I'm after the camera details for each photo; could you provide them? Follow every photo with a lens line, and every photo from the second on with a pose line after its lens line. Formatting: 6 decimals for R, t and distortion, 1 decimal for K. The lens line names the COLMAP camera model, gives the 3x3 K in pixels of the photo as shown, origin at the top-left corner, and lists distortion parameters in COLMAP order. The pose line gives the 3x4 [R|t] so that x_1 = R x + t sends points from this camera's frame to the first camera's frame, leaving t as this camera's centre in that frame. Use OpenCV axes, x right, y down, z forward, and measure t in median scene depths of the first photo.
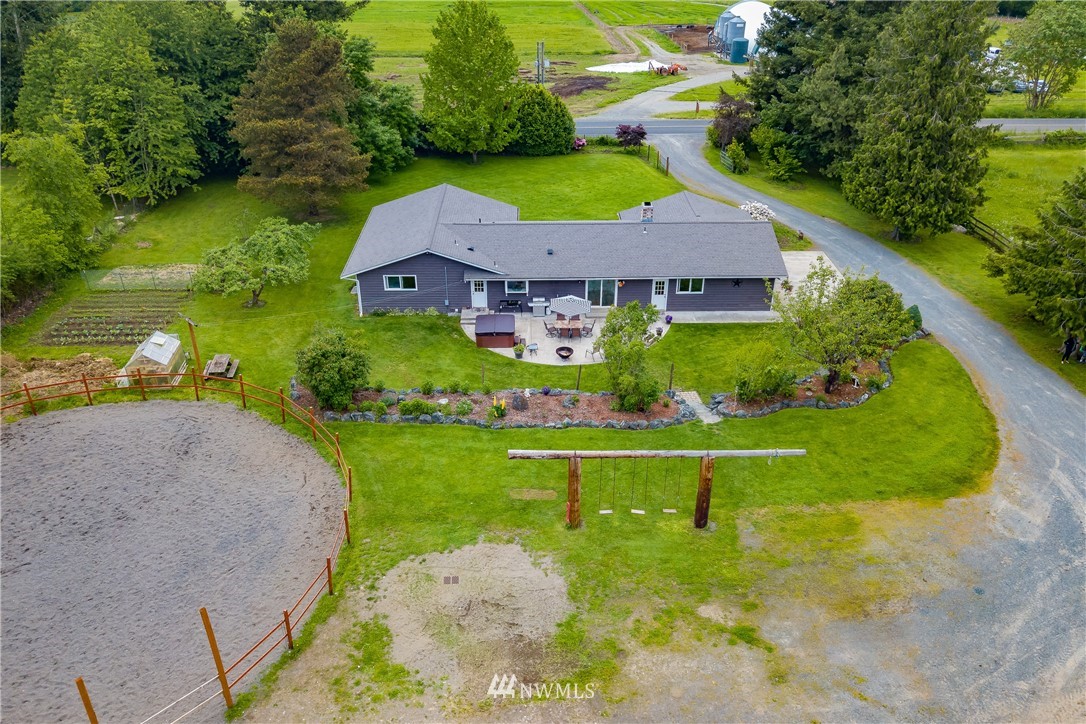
lens RADIAL K [[853.4, 0, 543.6], [0, 853.4, 367.2], [0, 0, 1]] dist [0.041793, 0.010763]
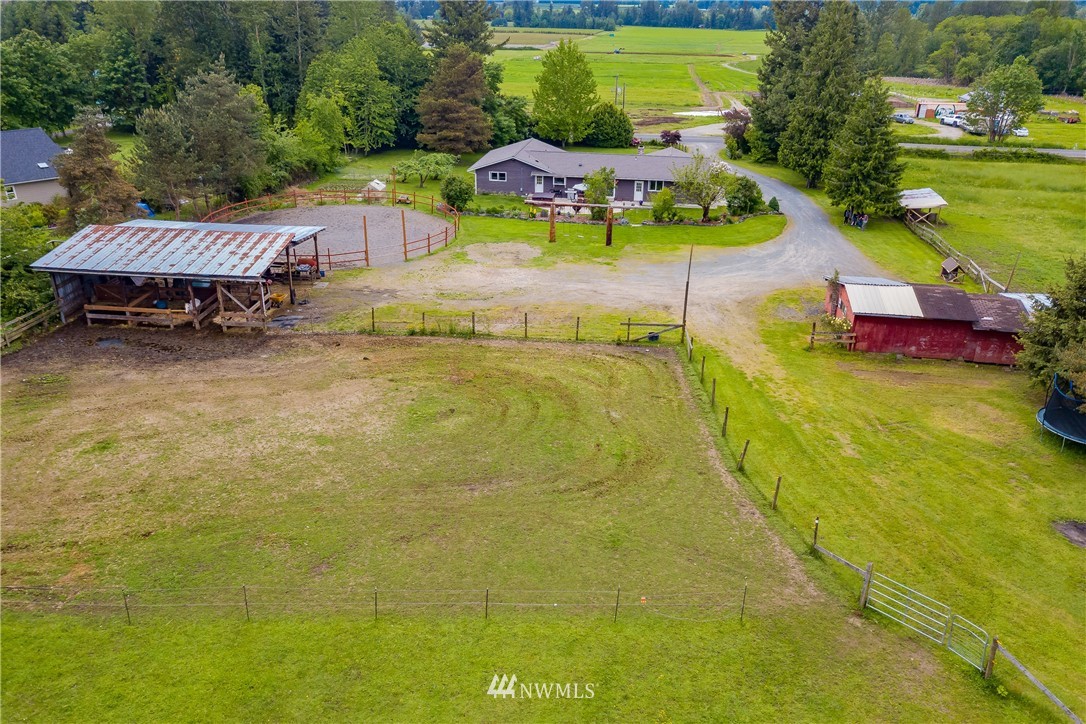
lens RADIAL K [[853.4, 0, 541.5], [0, 853.4, 355.0], [0, 0, 1]] dist [0.041793, 0.010763]
pose [[0.984186, 0.079884, -0.158103, 0.206843], [-0.095819, 0.990771, -0.095869, 0.375325], [0.148986, 0.109502, 0.982758, -0.633277]]
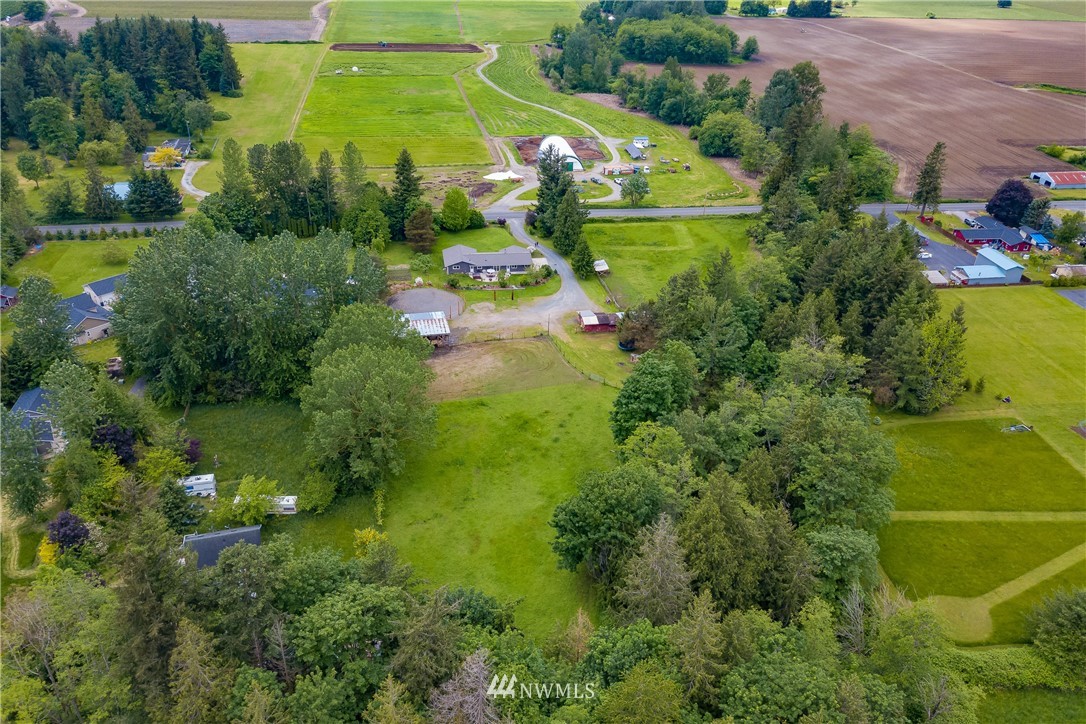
lens RADIAL K [[853.4, 0, 544.9], [0, 853.4, 366.8], [0, 0, 1]] dist [0.041793, 0.010763]
pose [[0.990229, -0.045002, 0.131991, -0.281625], [0.042129, 0.998812, 0.024475, 0.315482], [-0.132936, -0.018676, 0.990949, -3.337999]]
